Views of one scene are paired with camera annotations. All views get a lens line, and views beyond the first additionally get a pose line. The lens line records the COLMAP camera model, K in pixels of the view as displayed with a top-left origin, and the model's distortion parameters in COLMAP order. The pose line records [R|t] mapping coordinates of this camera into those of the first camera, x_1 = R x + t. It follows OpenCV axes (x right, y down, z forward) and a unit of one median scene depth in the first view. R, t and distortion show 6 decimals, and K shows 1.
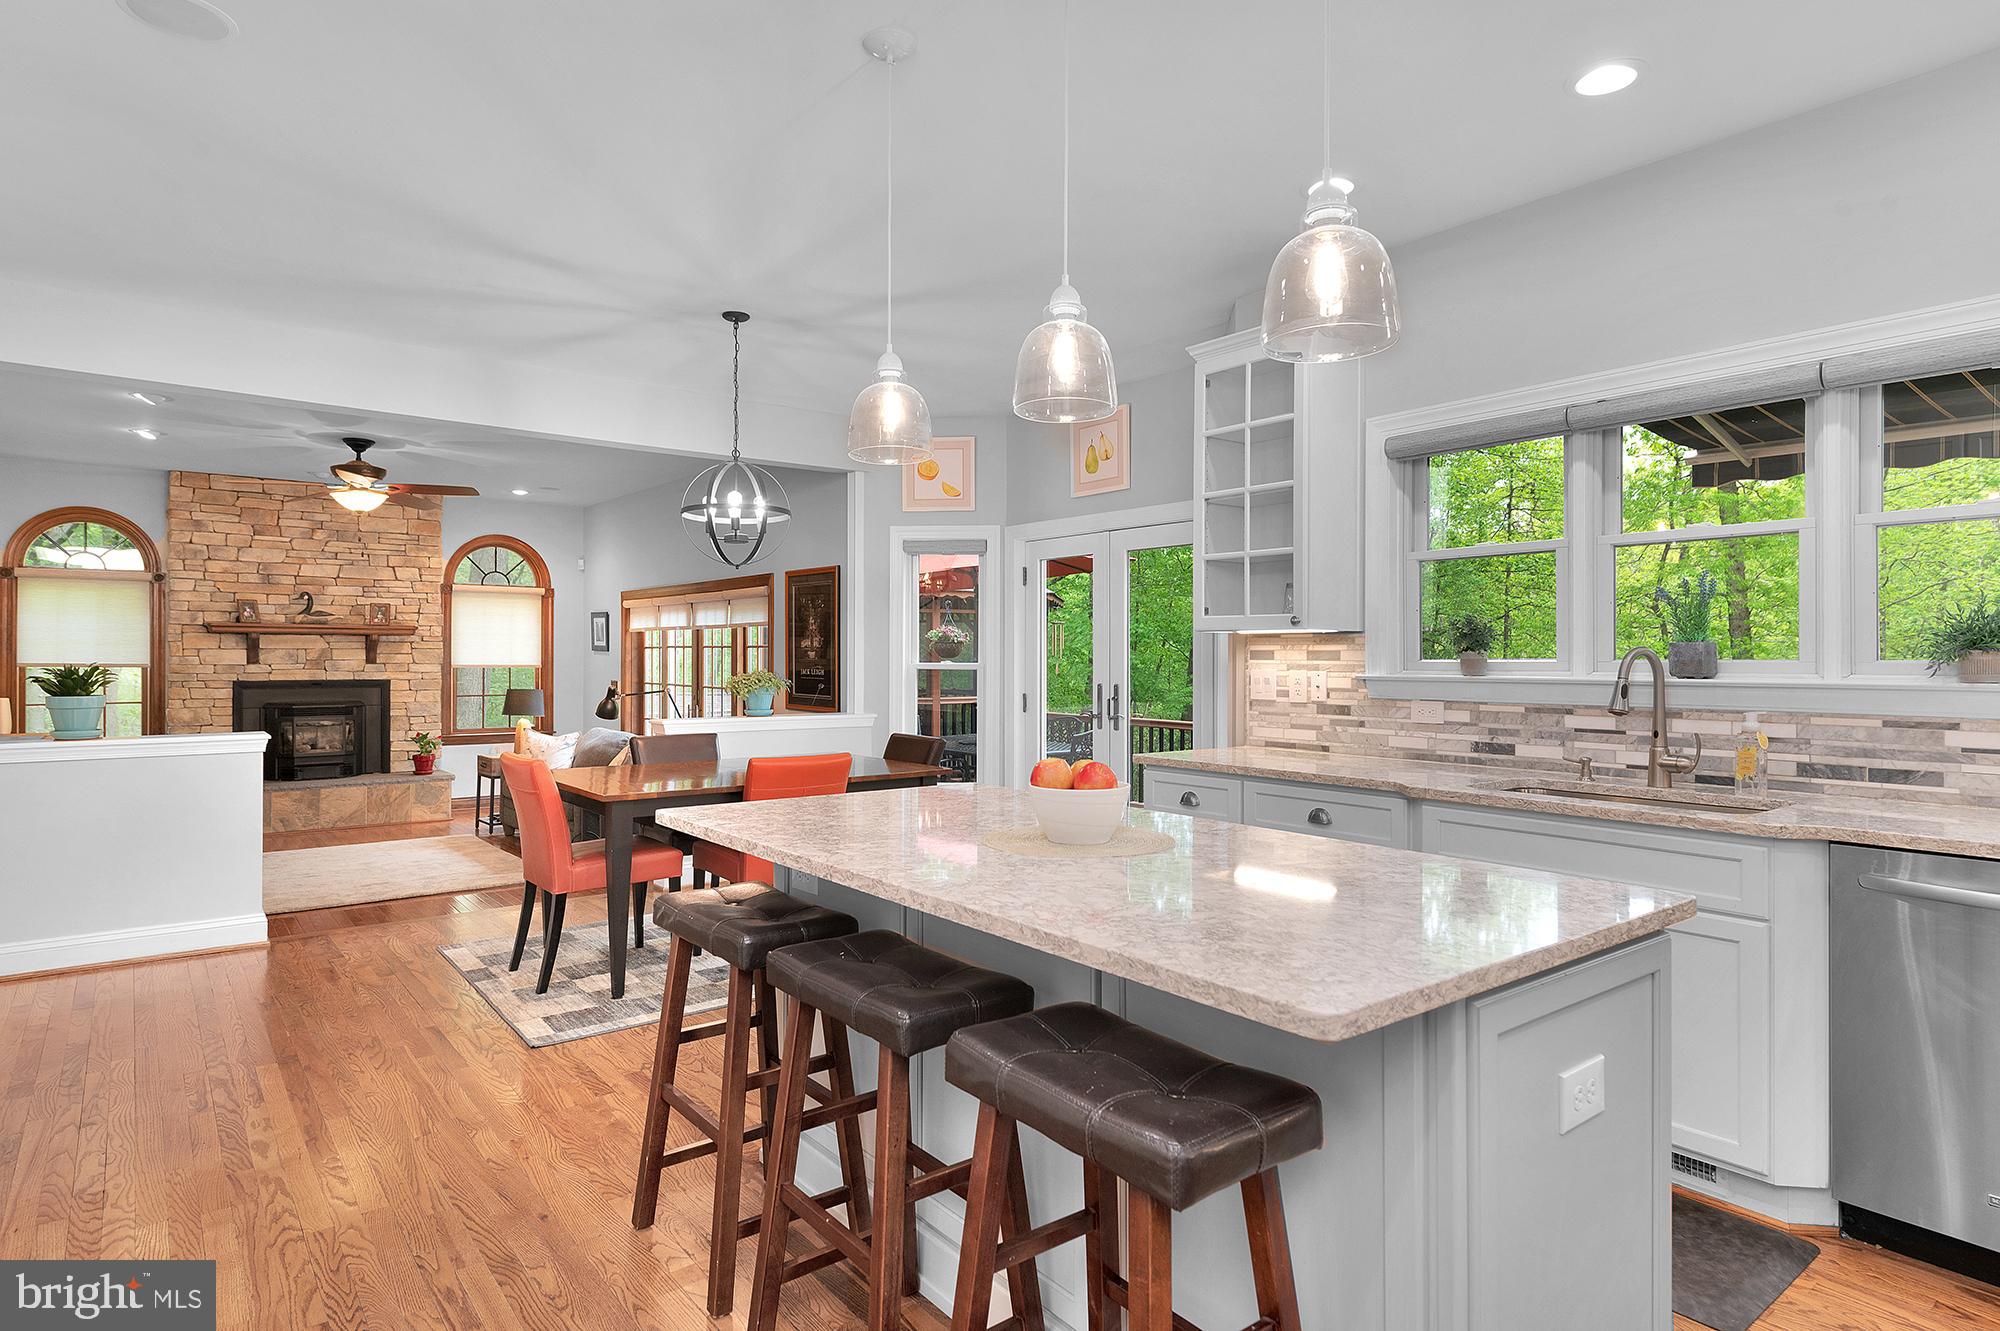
lens RADIAL K [[1093.5, 0, 1013.3], [0, 1093.5, 655.4], [0, 0, 1]] dist [-0.006205, -0.002309]
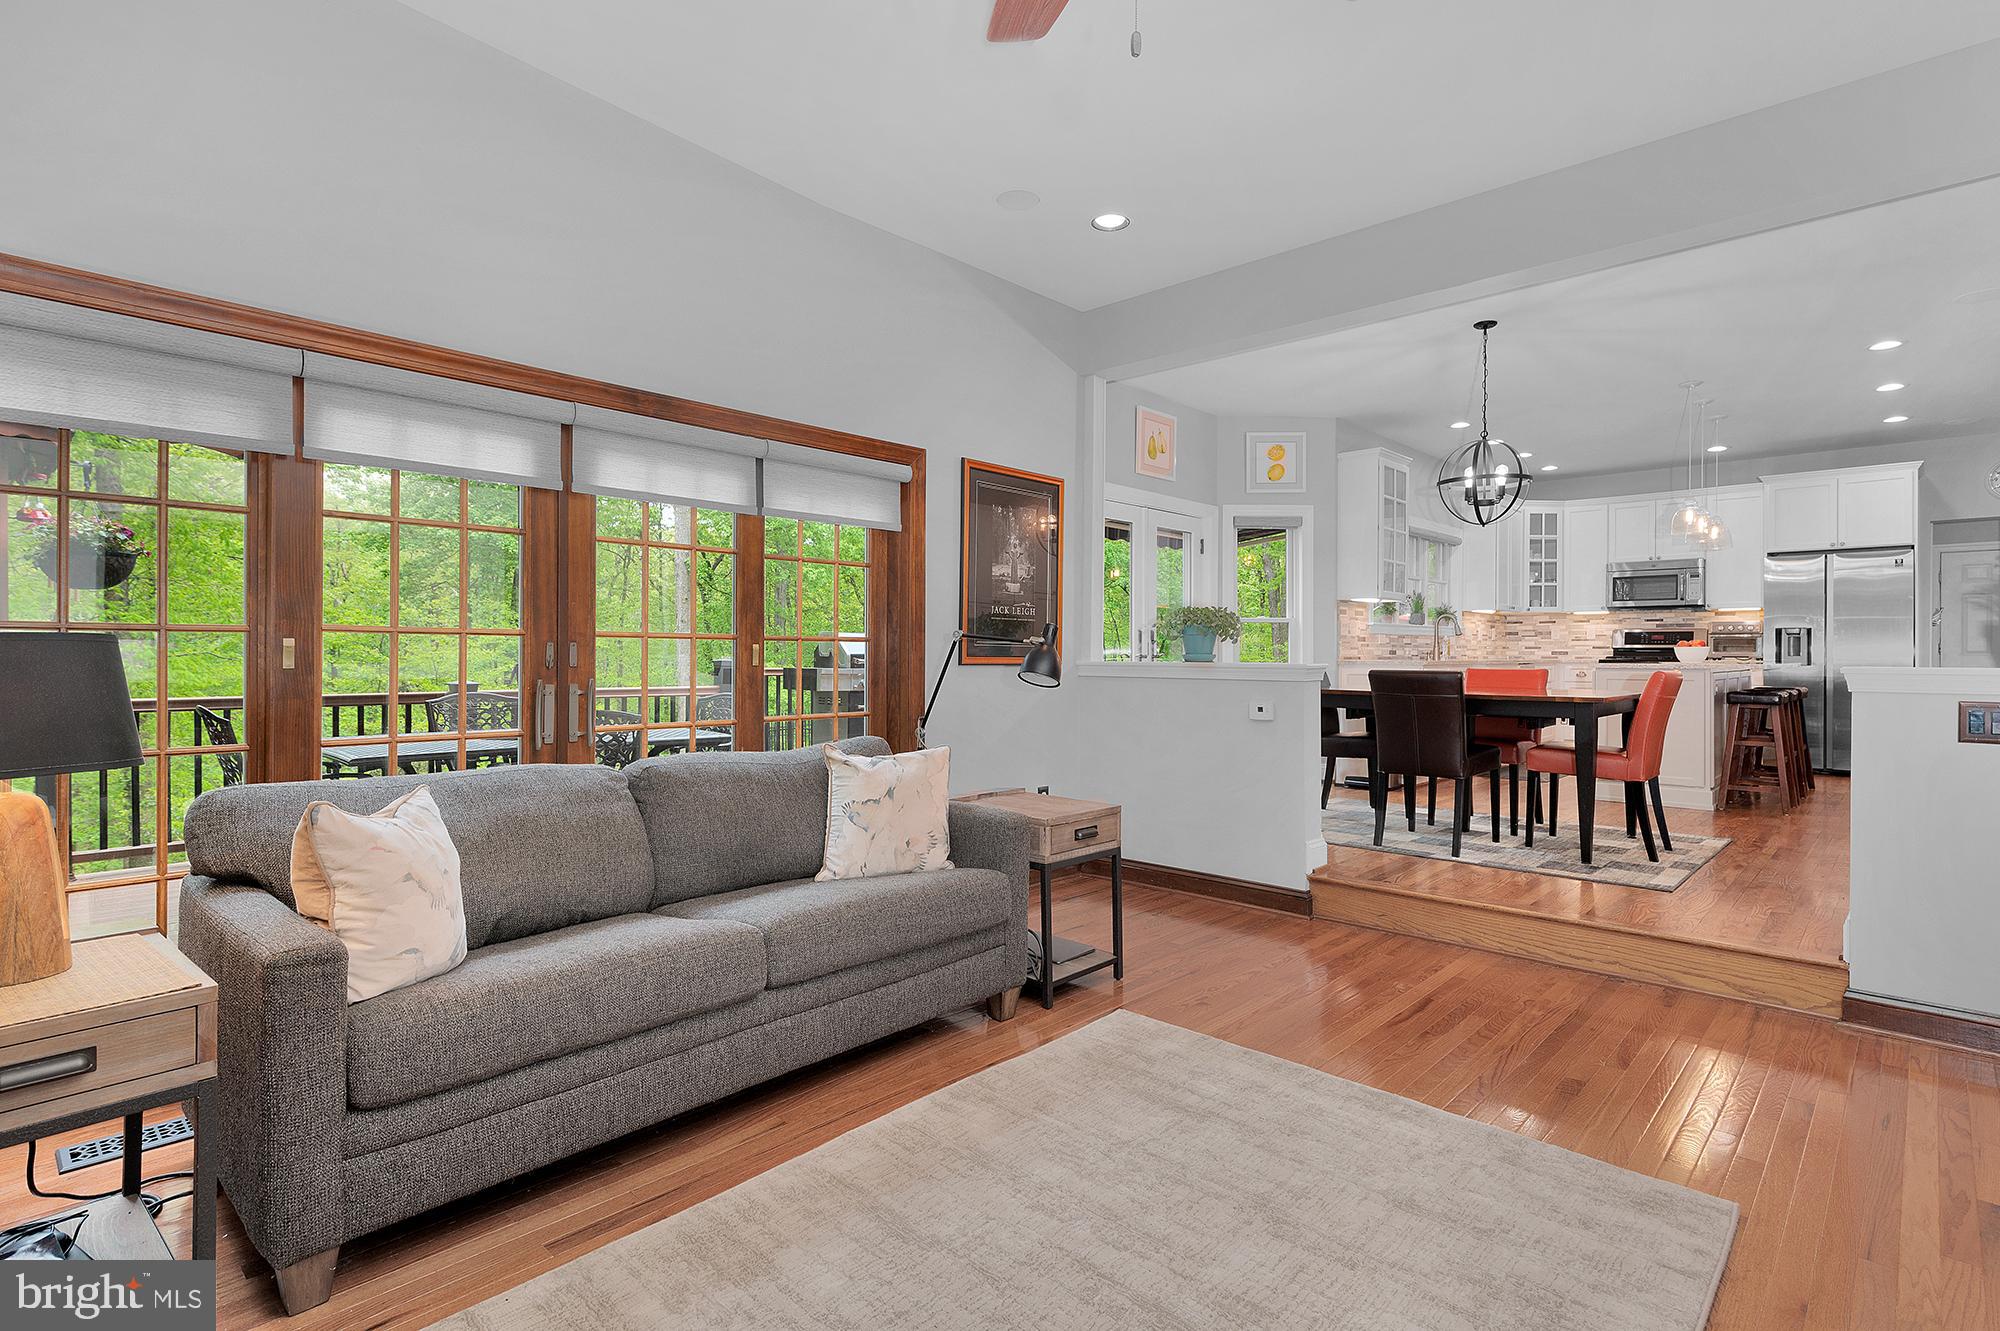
lens RADIAL K [[968.3, 0, 1009.2], [0, 968.3, 658.9], [0, 0, 1]] dist [0.003131, 0.000010]
pose [[-0.146692, -0.007551, 0.989153, -0.654906], [-0.001700, 0.999971, 0.007381, 0.033946], [-0.989181, -0.000599, -0.146701, 0.874573]]
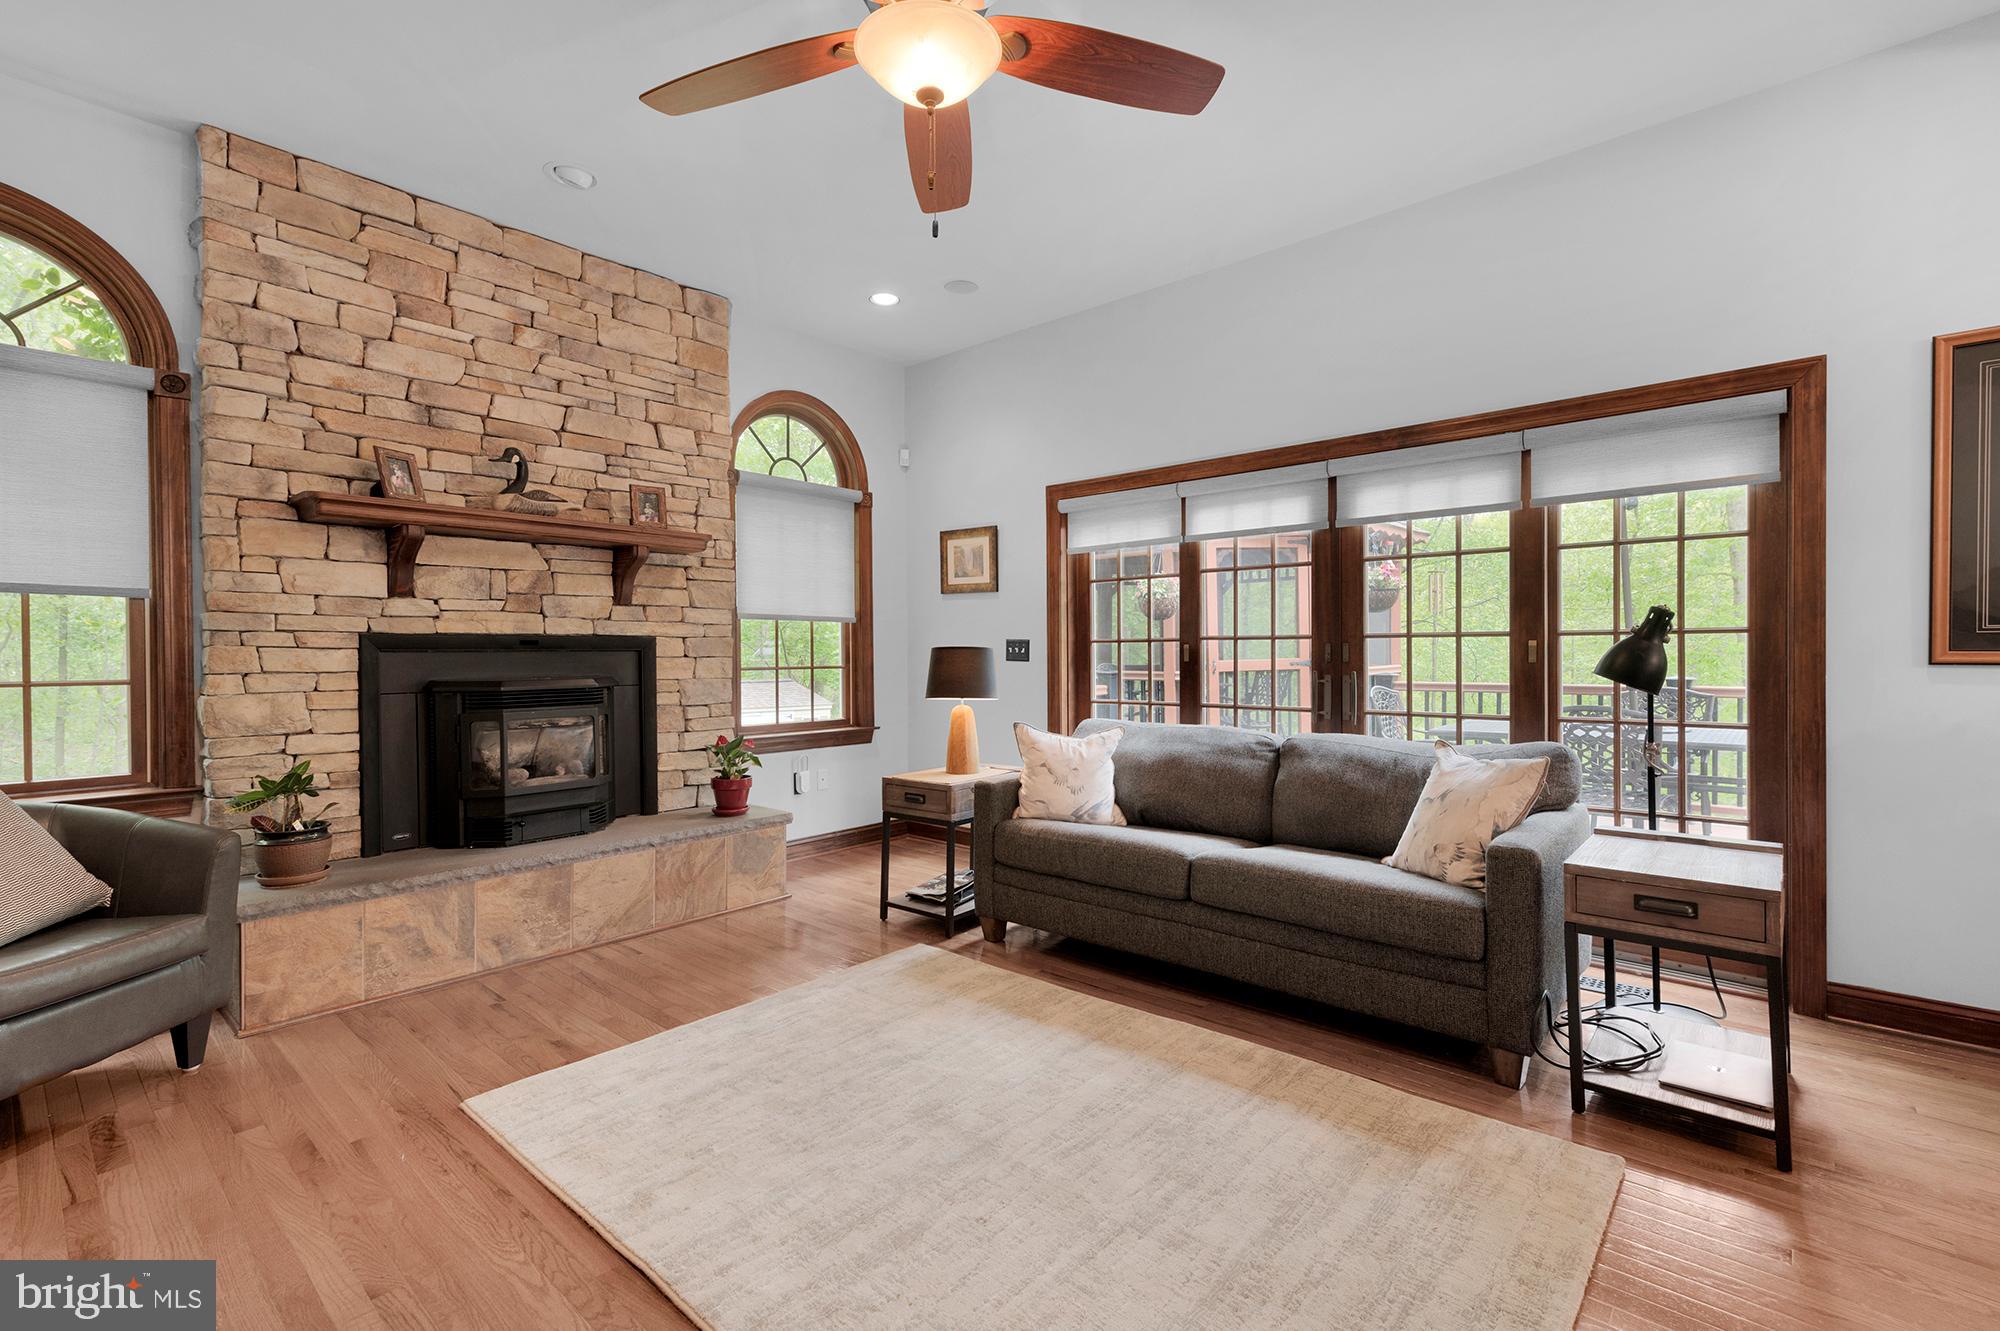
lens RADIAL K [[869.2, 0, 987.6], [0, 869.2, 660.5], [0, 0, 1]] dist [0.004312, -0.003075]
pose [[0.986891, -0.011313, 0.160989, -0.509568], [0.010061, 0.999912, 0.008593, 0.033797], [-0.161072, -0.006861, 0.986919, 0.593772]]
